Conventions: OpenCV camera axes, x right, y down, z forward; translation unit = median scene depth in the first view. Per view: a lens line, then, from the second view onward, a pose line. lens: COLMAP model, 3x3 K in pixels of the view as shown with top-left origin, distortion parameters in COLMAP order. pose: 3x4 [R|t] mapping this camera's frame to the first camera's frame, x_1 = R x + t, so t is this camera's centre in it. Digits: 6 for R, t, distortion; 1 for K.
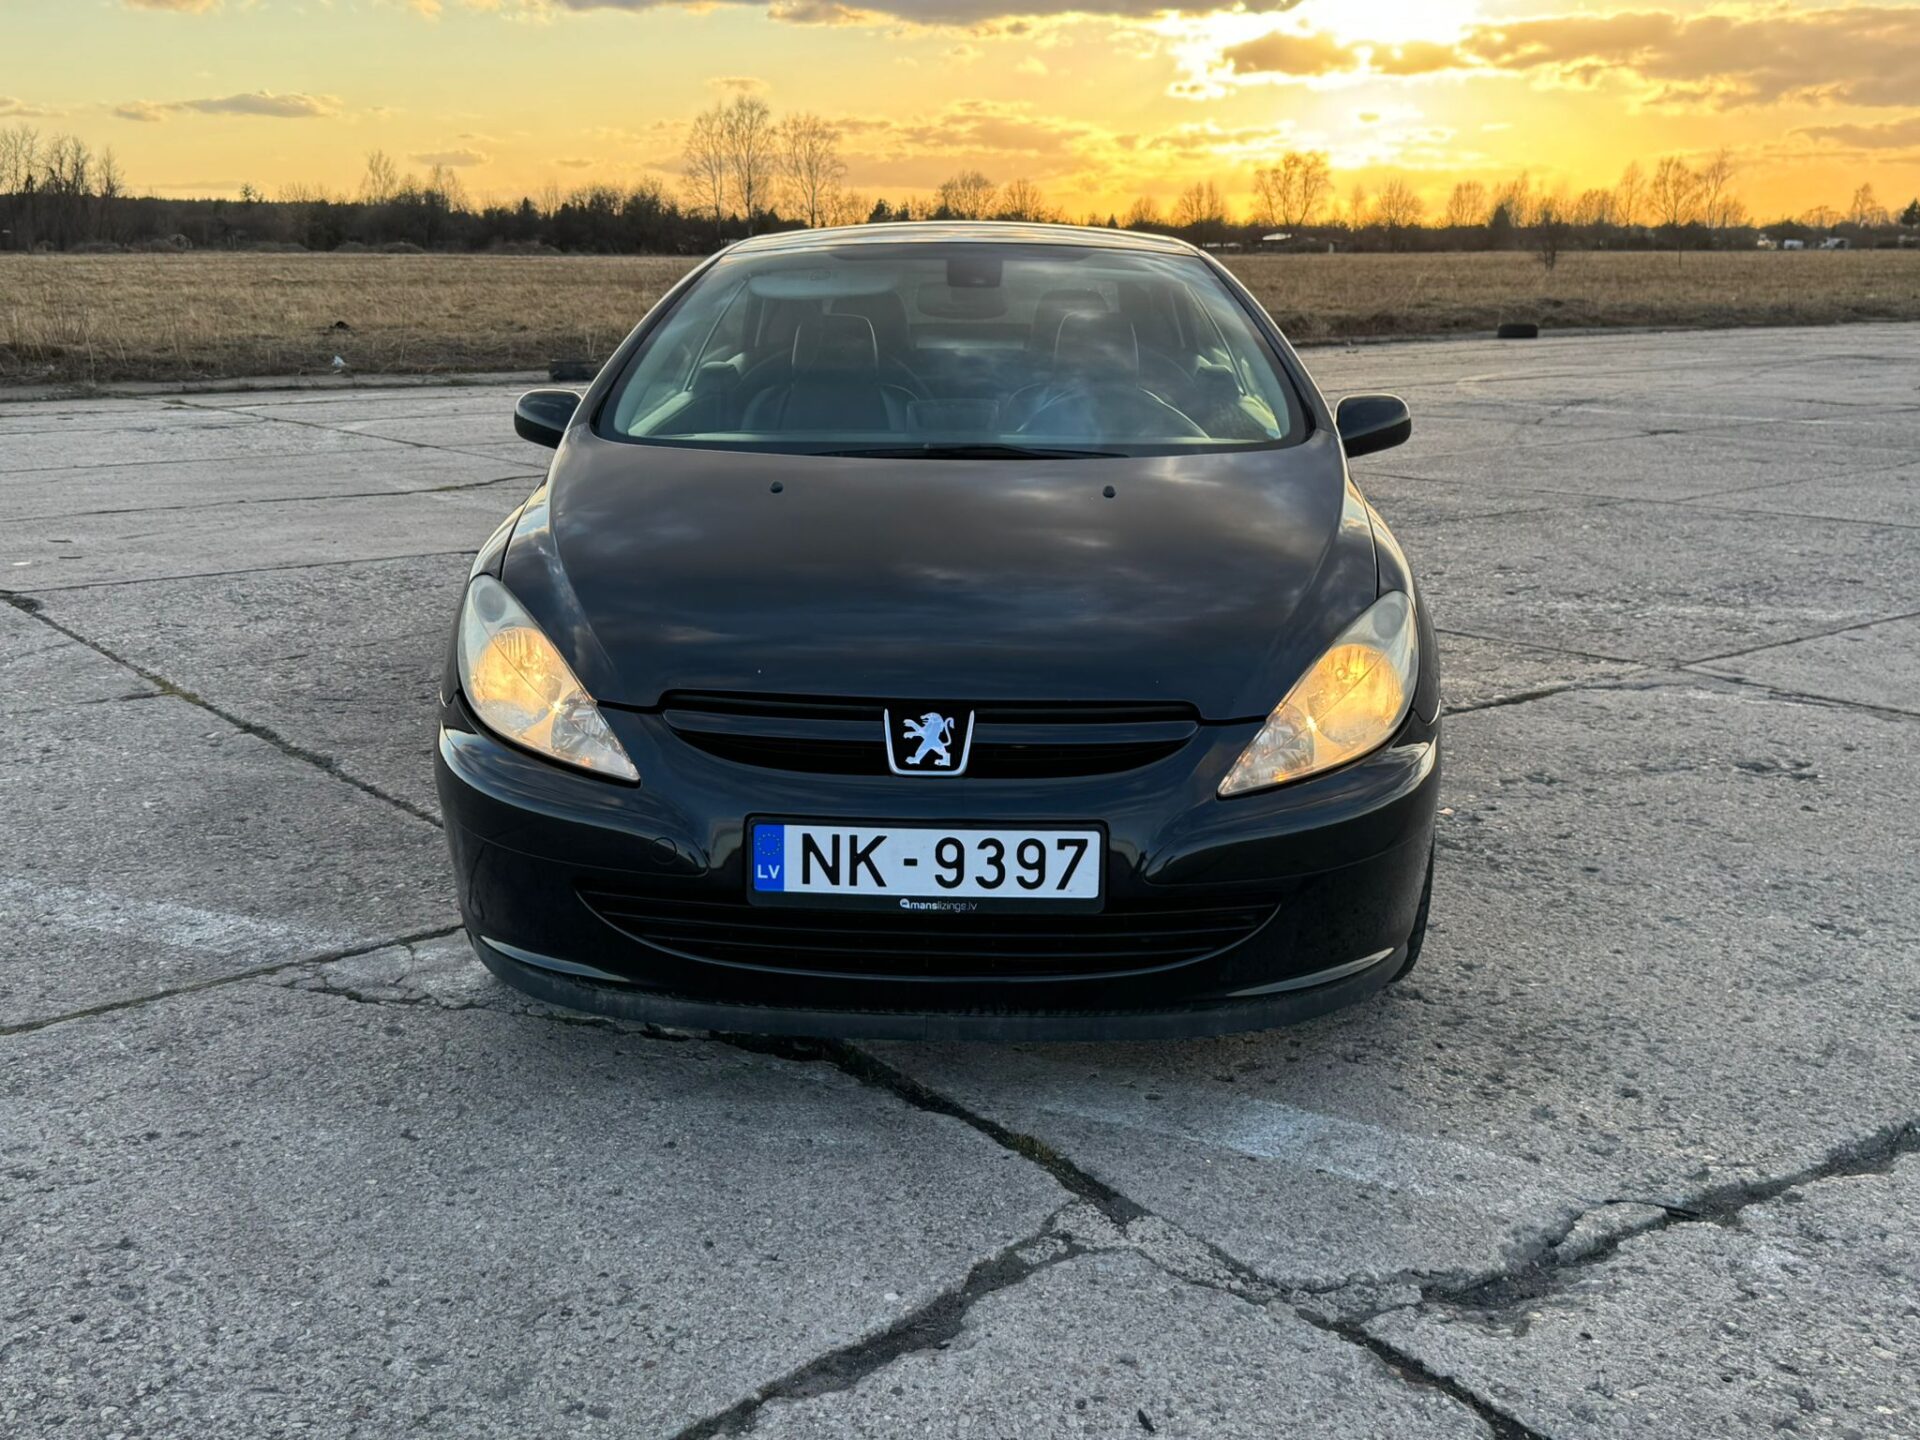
lens RADIAL K [[1941.6, 0, 960.0], [0, 1941.6, 720.0], [0, 0, 1]] dist [0.152866, -0.316826]
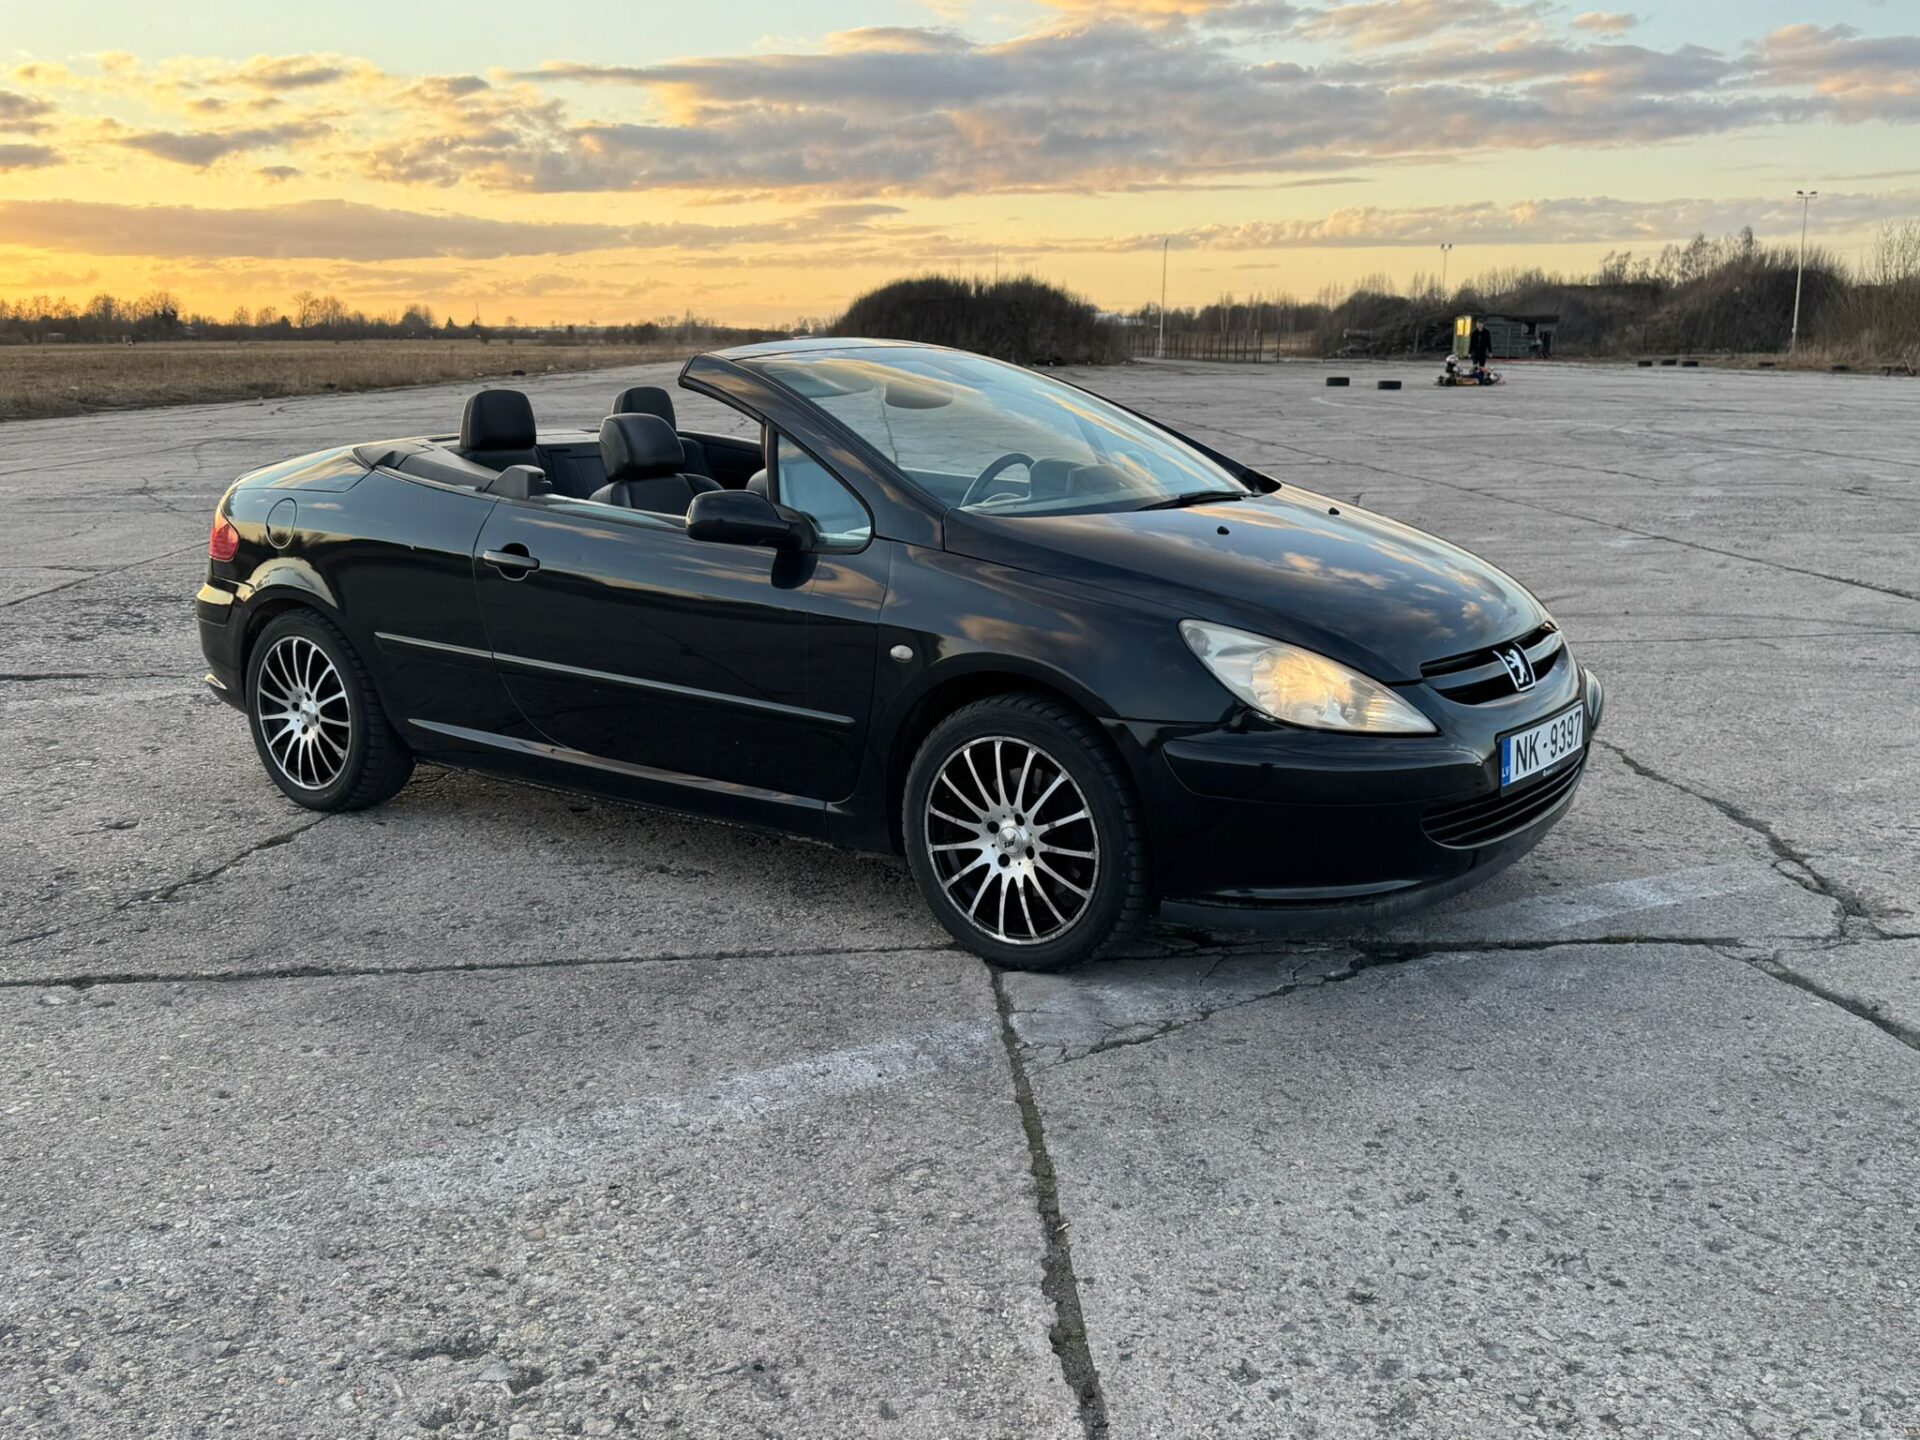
lens RADIAL K [[1873.0, 0, 938.2], [0, 1873.0, 626.0], [0, 0, 1]] dist [0.150513, -0.300357]
pose [[0.571750, -0.130514, 0.809980, -1.416952], [0.201474, 0.979370, 0.015591, -0.137448], [-0.795305, 0.154276, 0.586250, 0.561996]]
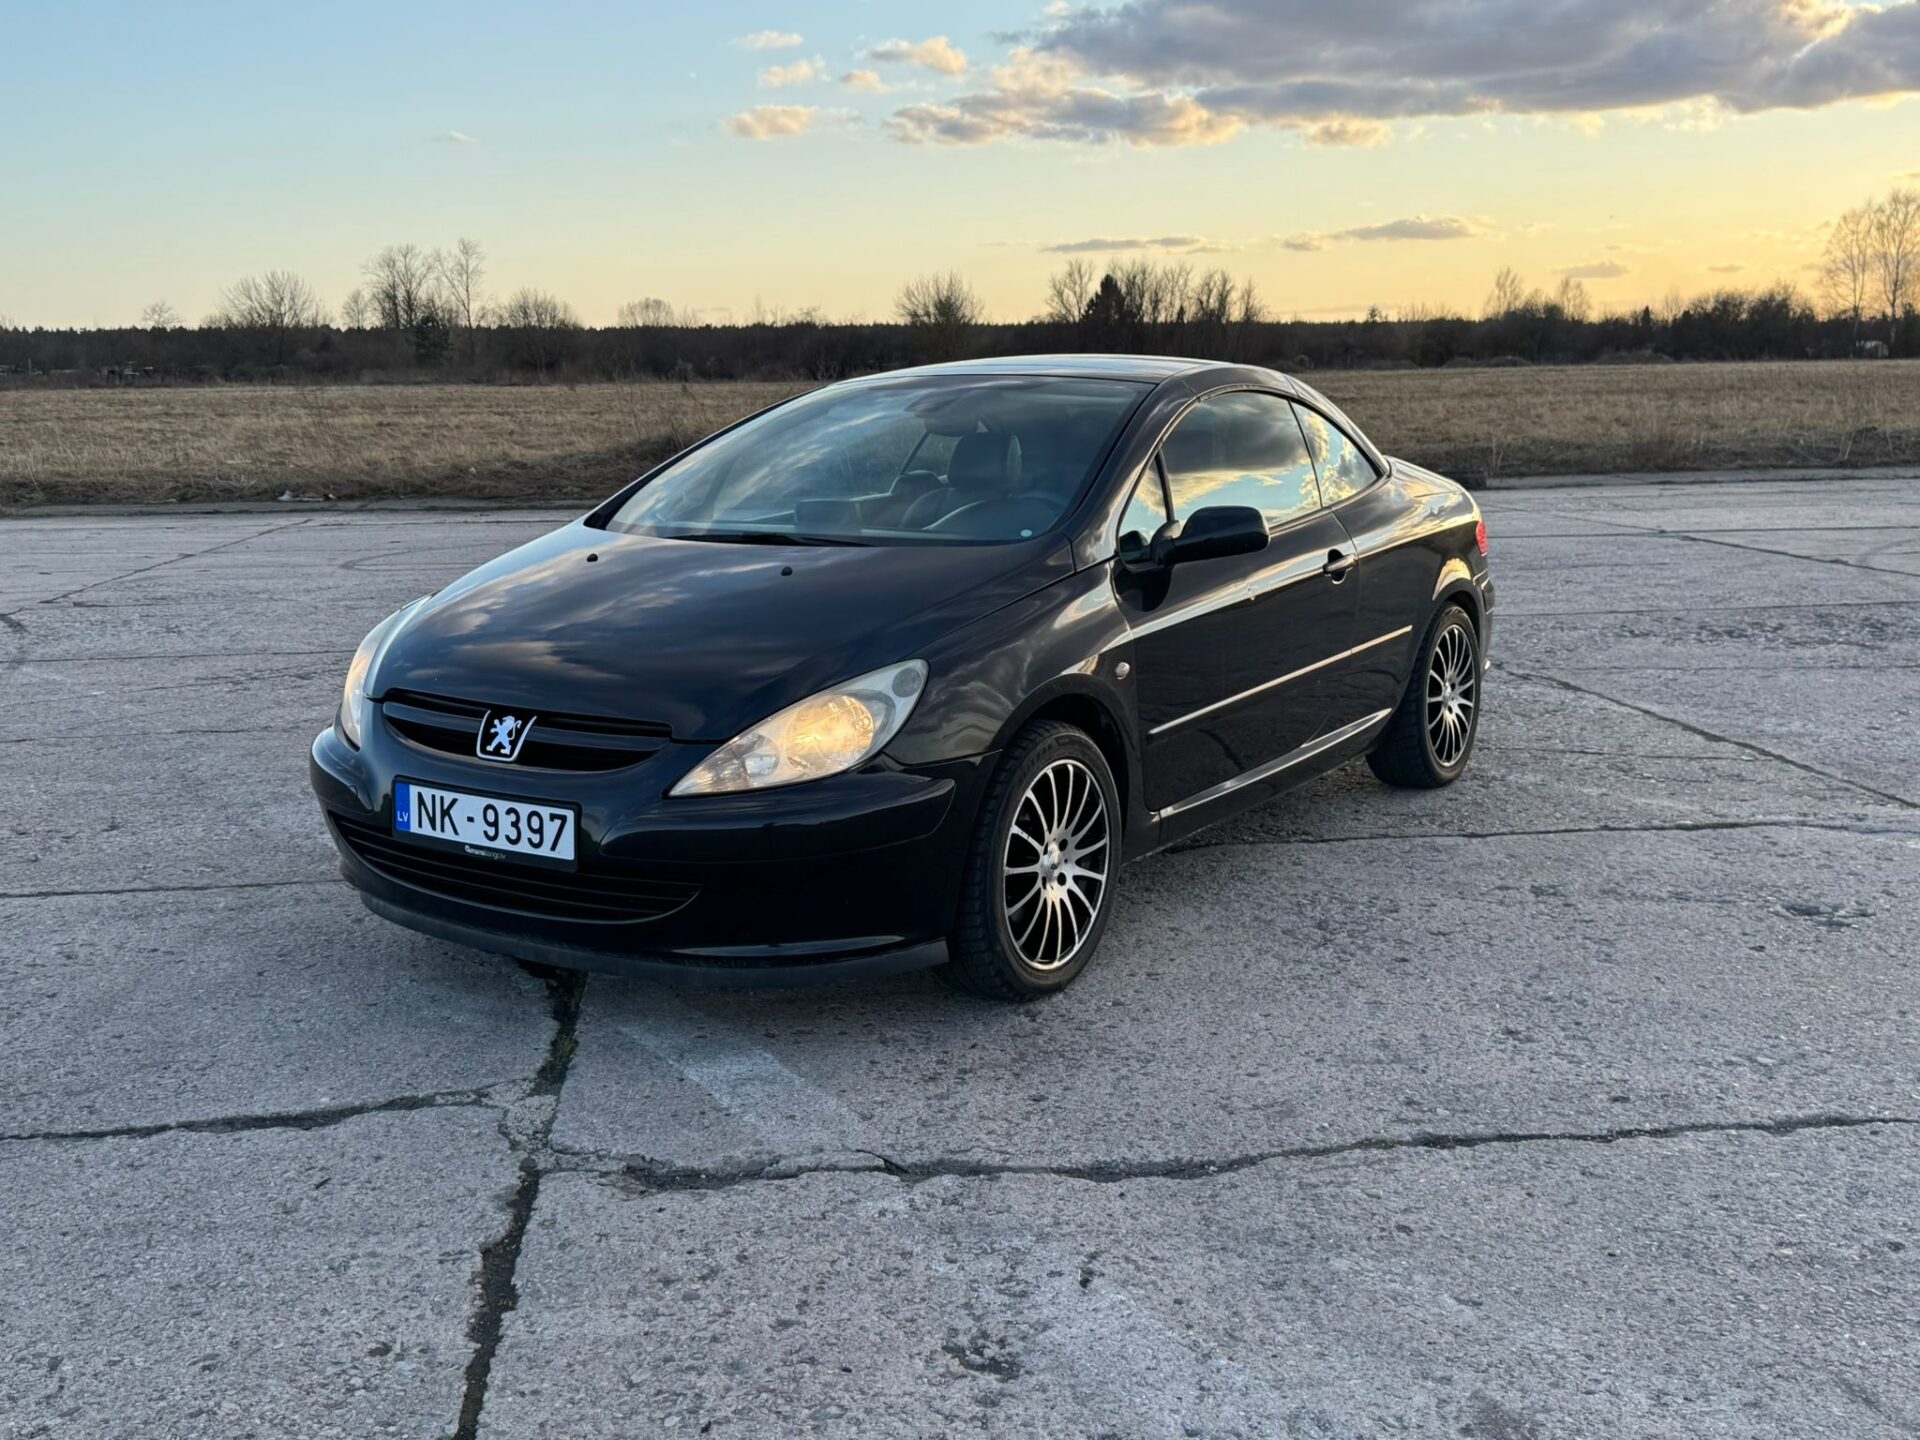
lens RADIAL K [[1941.6, 0, 960.0], [0, 1941.6, 720.0], [0, 0, 1]] dist [0.152866, -0.316826]
pose [[0.854201, 0.077051, -0.514202, 0.982962], [-0.105020, 0.994143, -0.025494, 0.001012], [0.509226, 0.075779, 0.857290, -0.033866]]
